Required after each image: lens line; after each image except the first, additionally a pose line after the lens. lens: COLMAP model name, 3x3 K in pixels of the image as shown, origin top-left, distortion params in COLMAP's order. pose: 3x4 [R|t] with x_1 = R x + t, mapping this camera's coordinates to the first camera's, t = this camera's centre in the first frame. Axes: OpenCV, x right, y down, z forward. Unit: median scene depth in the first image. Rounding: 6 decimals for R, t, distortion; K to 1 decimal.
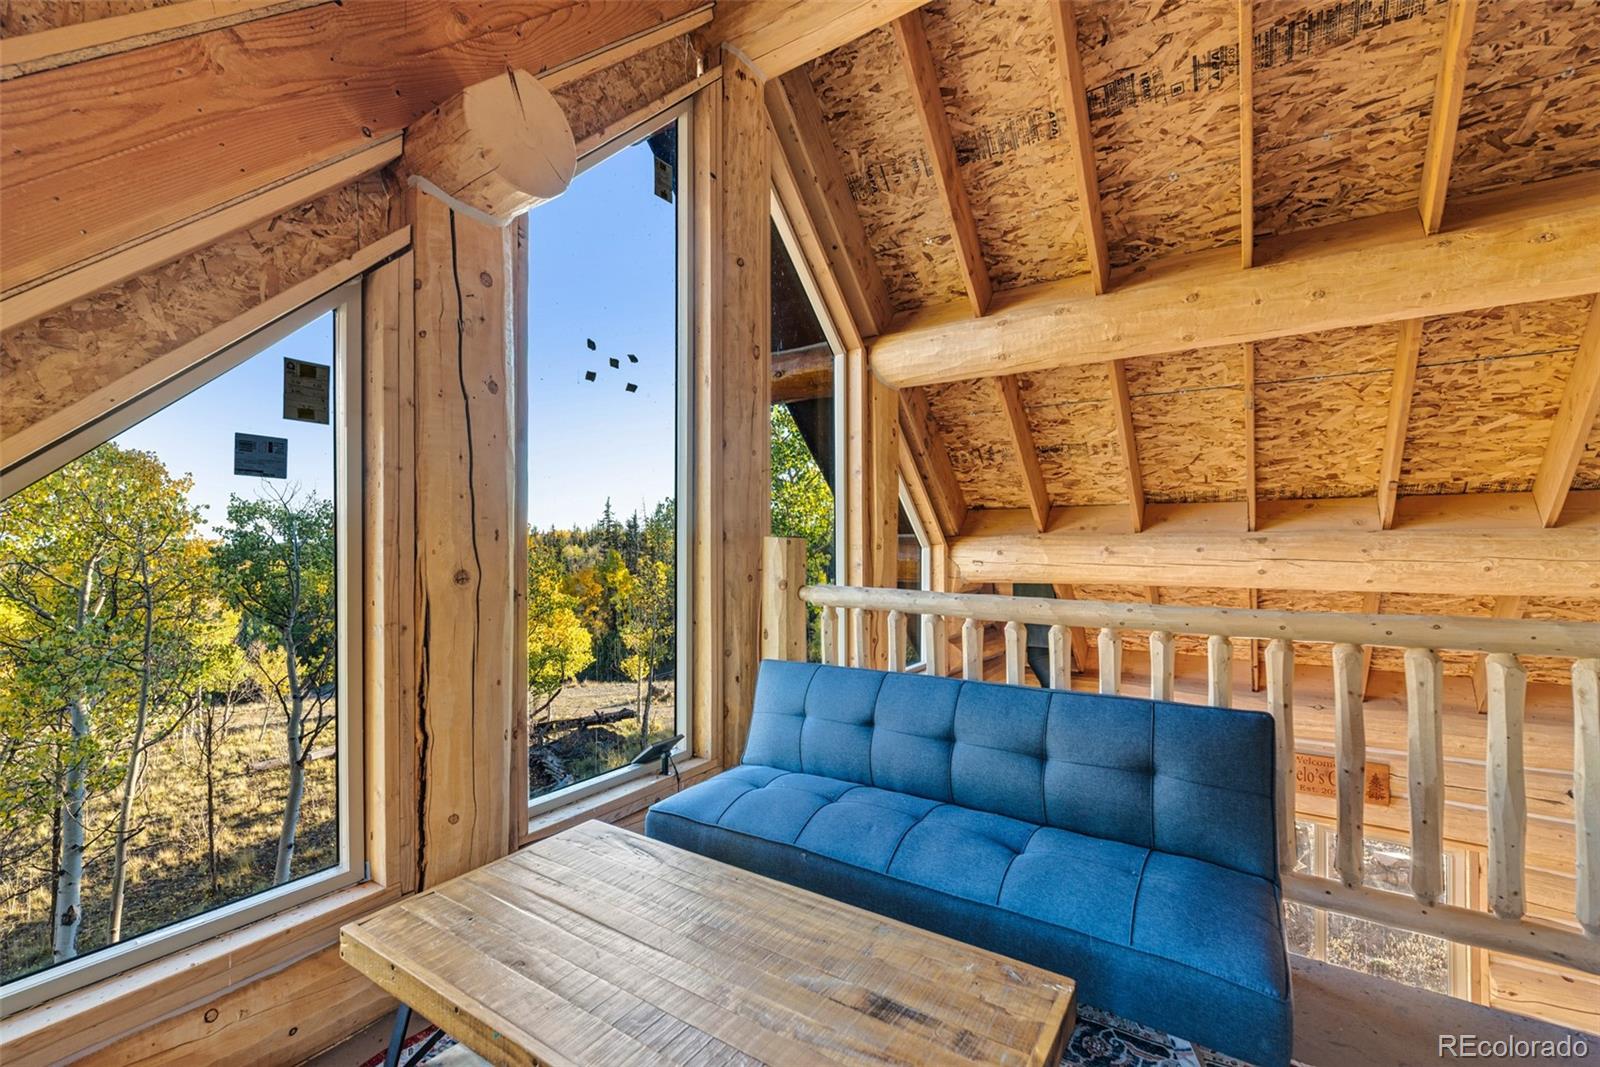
lens RADIAL K [[695.9, 0, 790.8], [0, 695.9, 542.5], [0, 0, 1]] dist [0.008307, -0.000022]
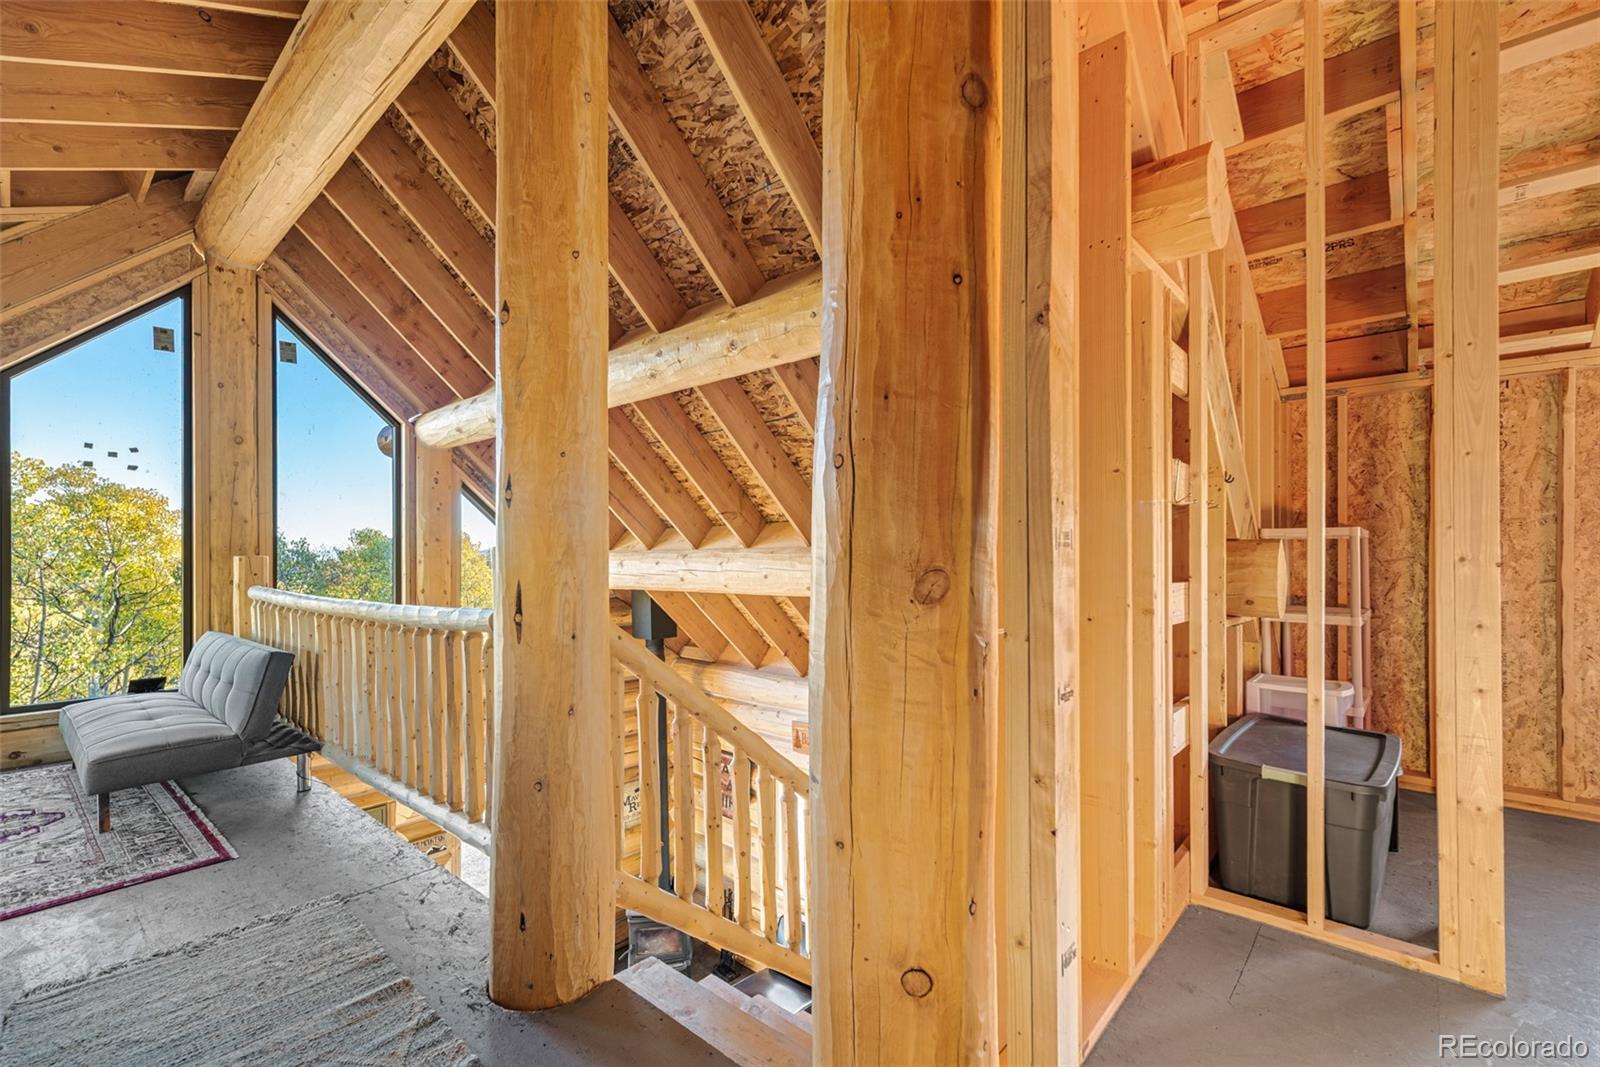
lens RADIAL K [[695.9, 0, 795.1], [0, 695.9, 552.7], [0, 0, 1]] dist [0.008307, -0.000022]
pose [[0.991240, -0.002762, -0.132047, 1.357433], [0.002601, 0.999996, -0.001397, -0.010380], [0.132050, 0.001041, 0.991242, -0.395451]]
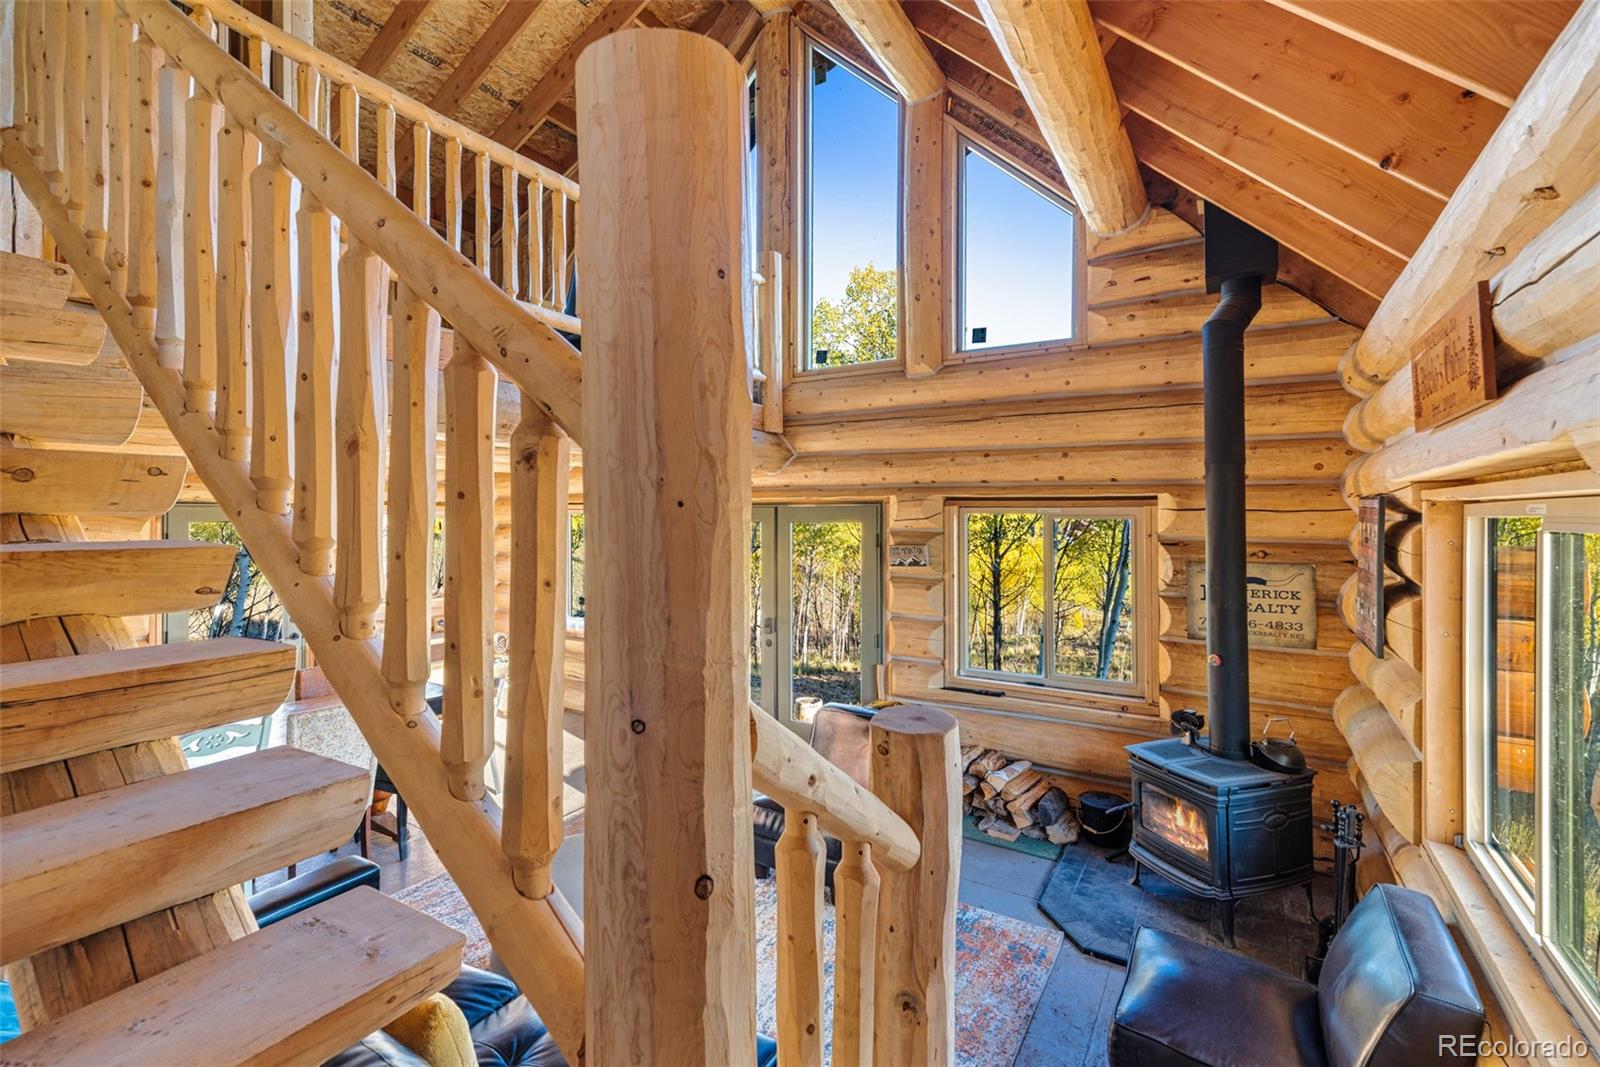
lens RADIAL K [[695.9, 0, 811.3], [0, 695.9, 512.9], [0, 0, 1]] dist [0.008307, -0.000022]
pose [[0.044905, -0.000974, -0.998991, 1.756570], [-0.002861, 0.999995, -0.001104, 0.646613], [0.998987, 0.002908, 0.044902, 0.975471]]
